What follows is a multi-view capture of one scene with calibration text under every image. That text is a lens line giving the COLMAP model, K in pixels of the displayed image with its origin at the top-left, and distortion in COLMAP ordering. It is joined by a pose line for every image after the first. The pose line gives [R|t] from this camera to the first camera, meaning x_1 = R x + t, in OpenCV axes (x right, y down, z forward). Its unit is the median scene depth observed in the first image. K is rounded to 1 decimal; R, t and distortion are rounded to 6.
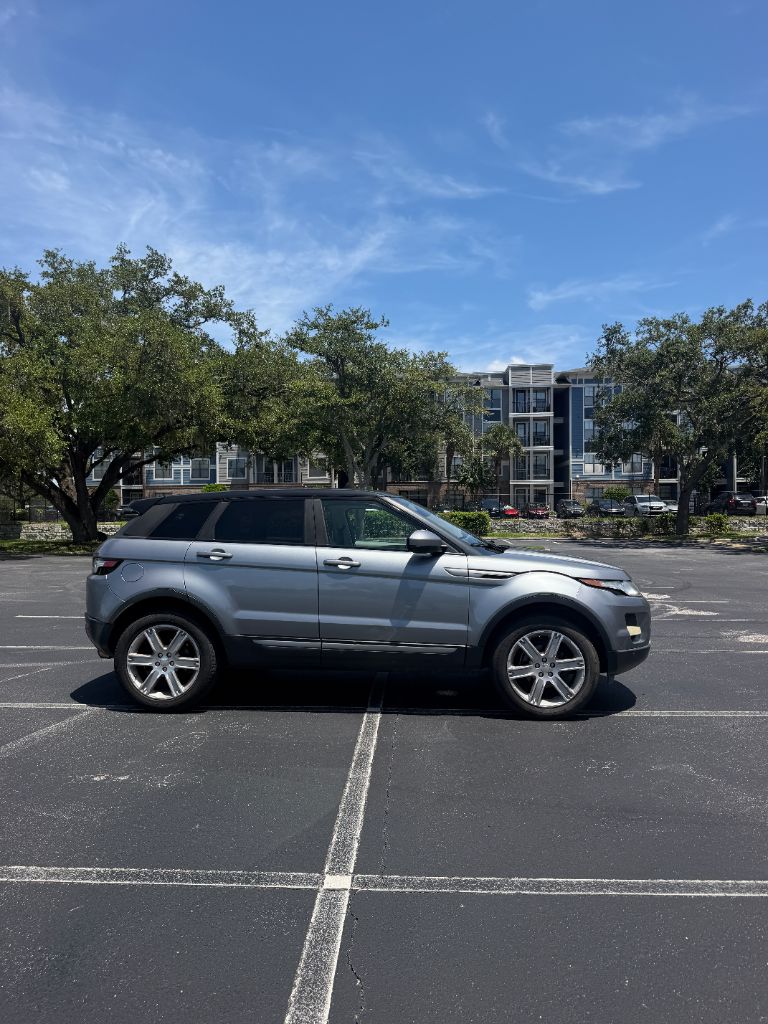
lens RADIAL K [[764.2, 0, 385.6], [0, 764.2, 539.1], [0, 0, 1]] dist [0.066898, -0.069528]
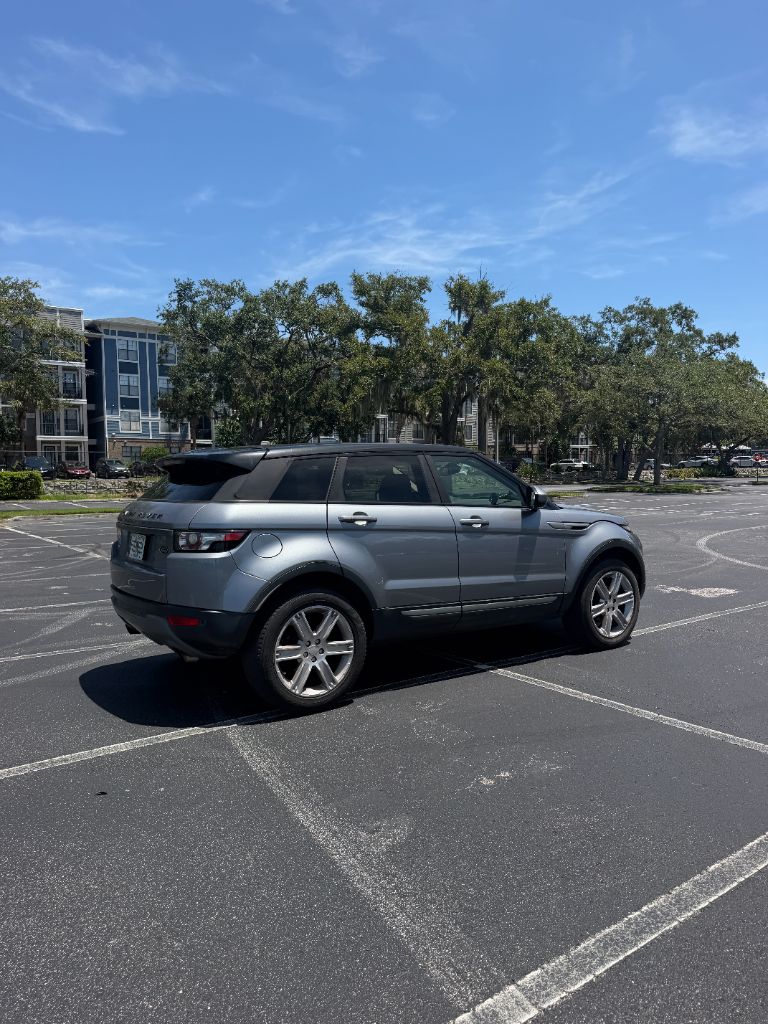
lens RADIAL K [[764.2, 0, 385.6], [0, 764.2, 539.1], [0, 0, 1]] dist [0.066898, -0.069528]
pose [[0.762720, -0.057673, 0.644152, -0.124002], [0.024415, 0.997874, 0.060434, -0.001243], [-0.646268, -0.030367, 0.762506, 0.054208]]
